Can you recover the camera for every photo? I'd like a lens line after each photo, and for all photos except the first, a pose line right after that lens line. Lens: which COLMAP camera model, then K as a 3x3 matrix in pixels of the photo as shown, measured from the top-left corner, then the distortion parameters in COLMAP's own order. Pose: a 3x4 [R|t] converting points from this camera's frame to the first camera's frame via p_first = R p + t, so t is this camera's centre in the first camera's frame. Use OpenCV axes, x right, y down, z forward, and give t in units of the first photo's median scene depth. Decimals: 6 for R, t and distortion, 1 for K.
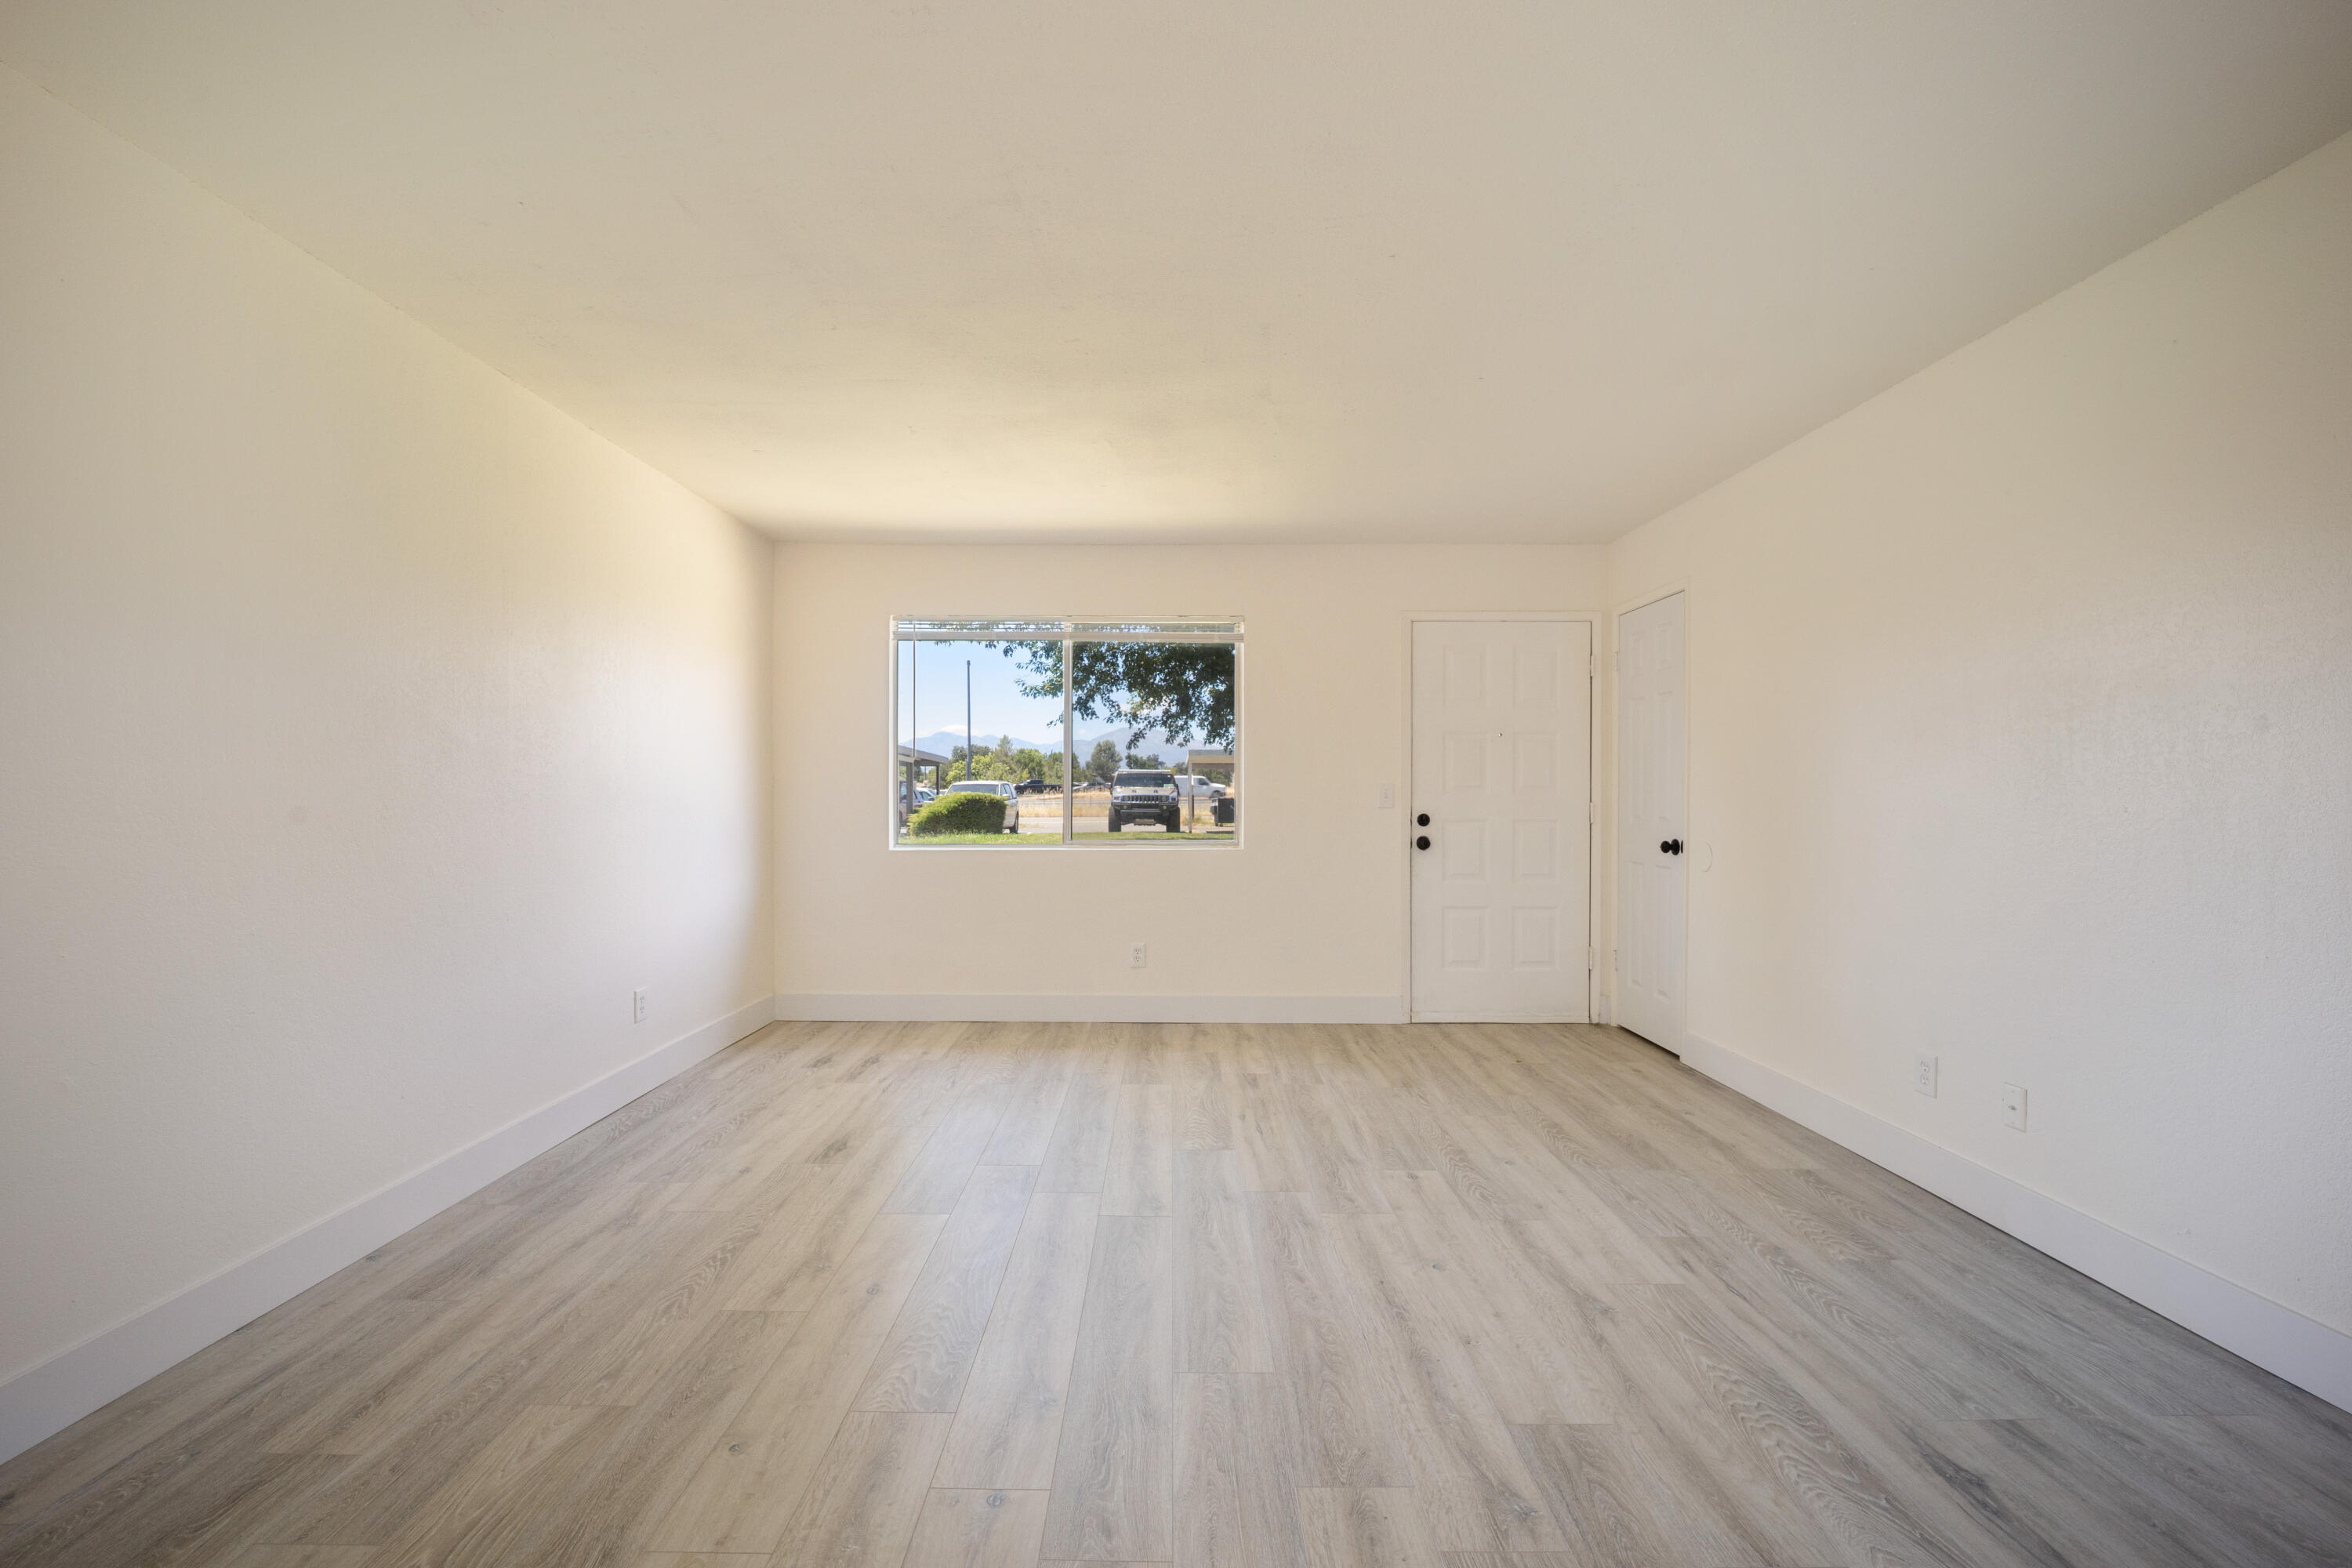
lens RADIAL K [[972.7, 0, 1169.7], [0, 972.7, 807.2], [0, 0, 1]] dist [-0.015197, 0.000110]
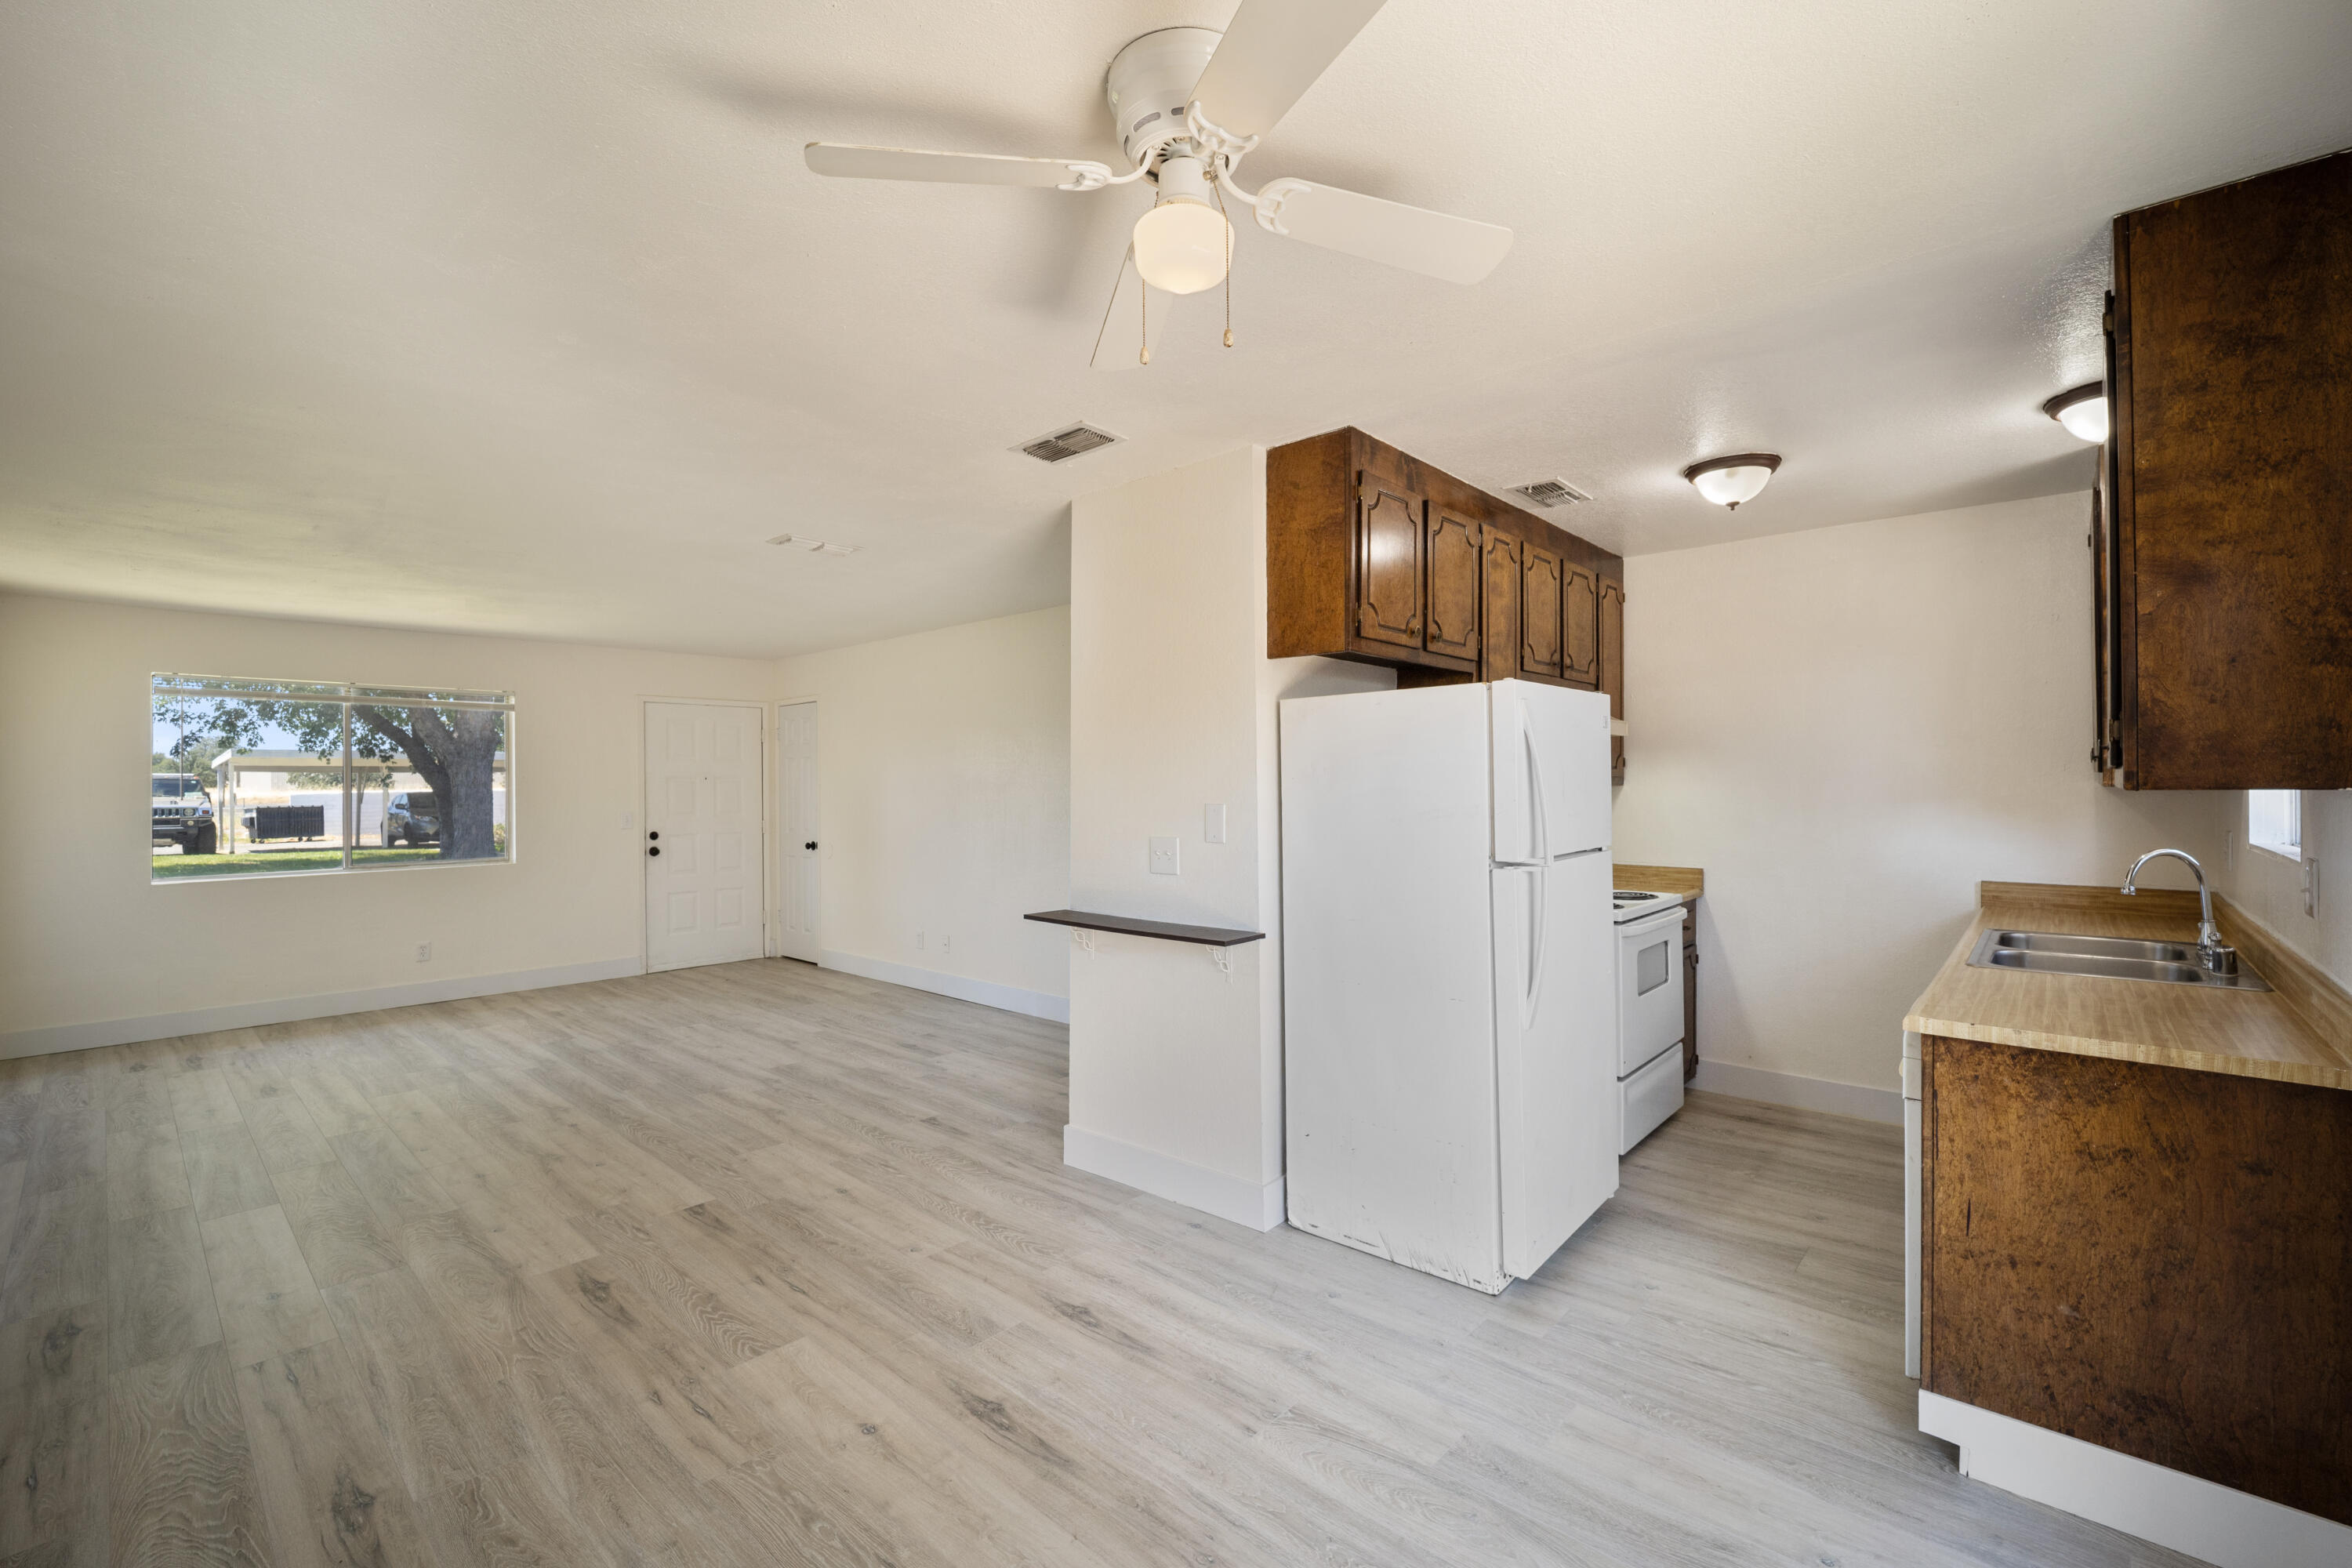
lens RADIAL K [[992.0, 0, 1162.8], [0, 992.0, 772.0], [0, 0, 1]] dist [-0.017274, 0.000030]
pose [[0.673882, 0.001972, 0.738837, -0.540446], [0.021914, 0.999503, -0.022655, -0.054232], [-0.738514, 0.031458, 0.673504, -0.976481]]
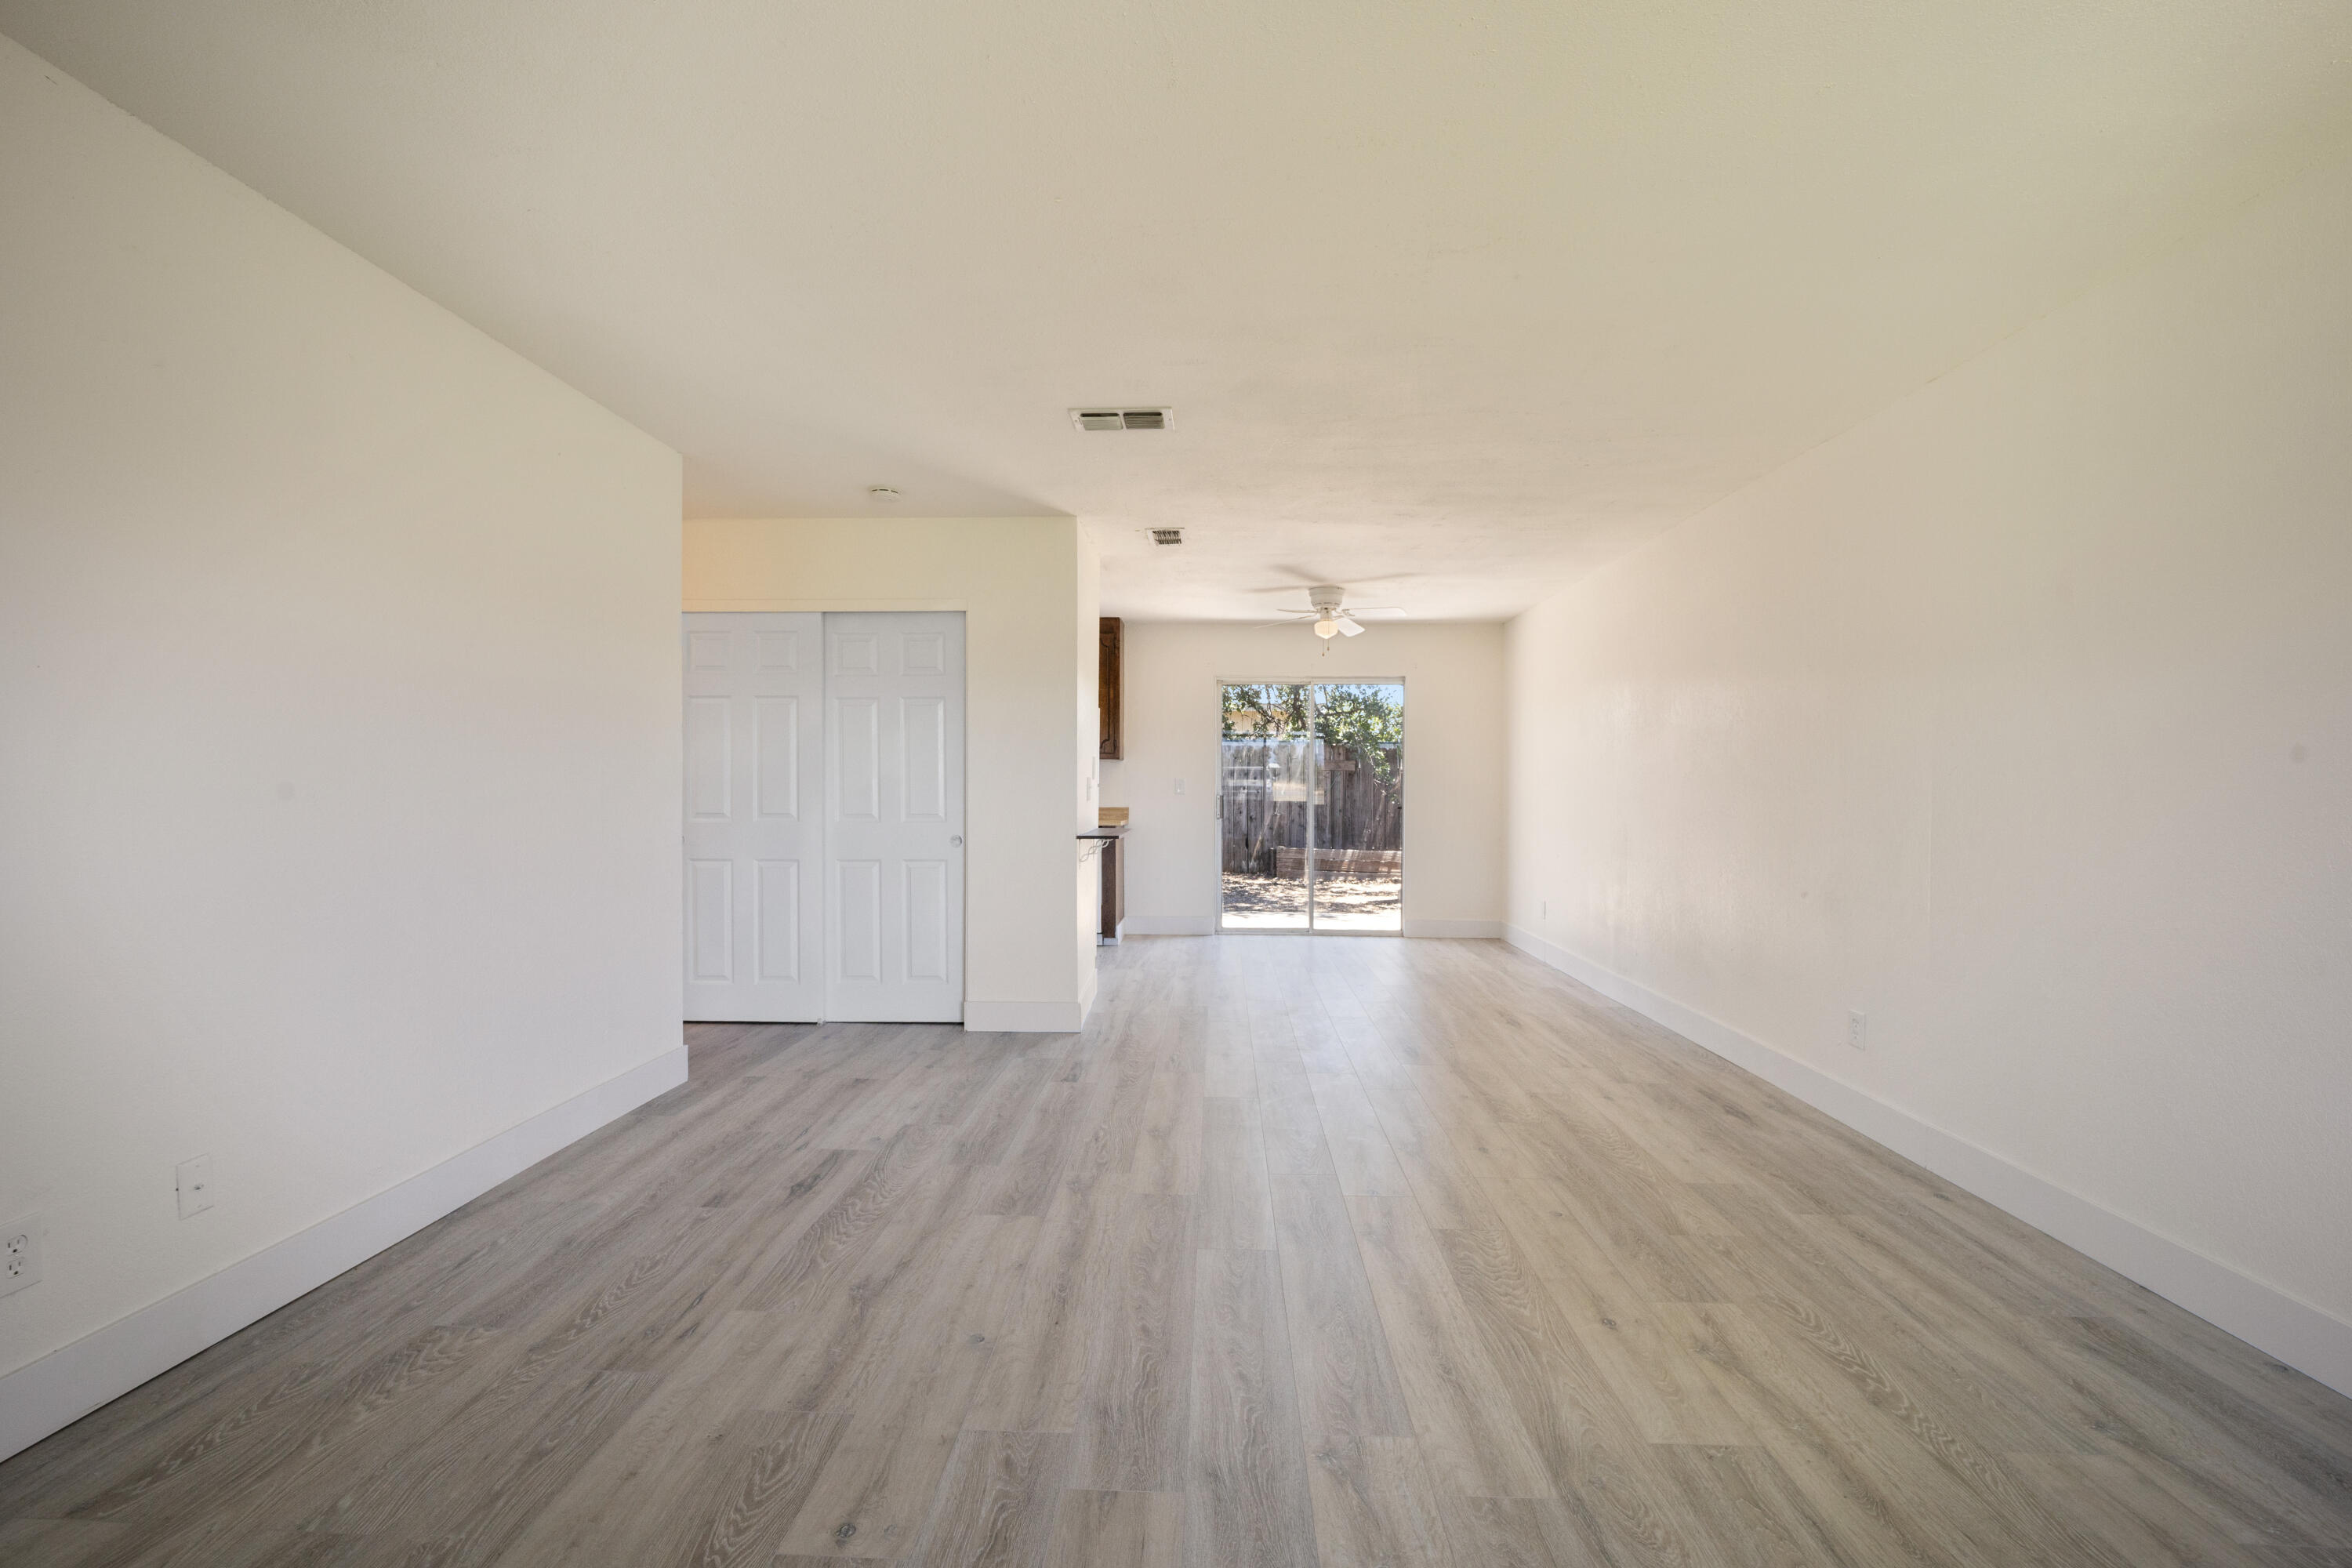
lens RADIAL K [[992.0, 0, 1162.8], [0, 992.0, 772.0], [0, 0, 1]] dist [-0.017274, 0.000030]
pose [[-0.998617, -0.006638, 0.052149, 0.057083], [-0.006477, 0.999974, 0.003269, -0.023002], [-0.052169, 0.002926, -0.998634, 1.464714]]
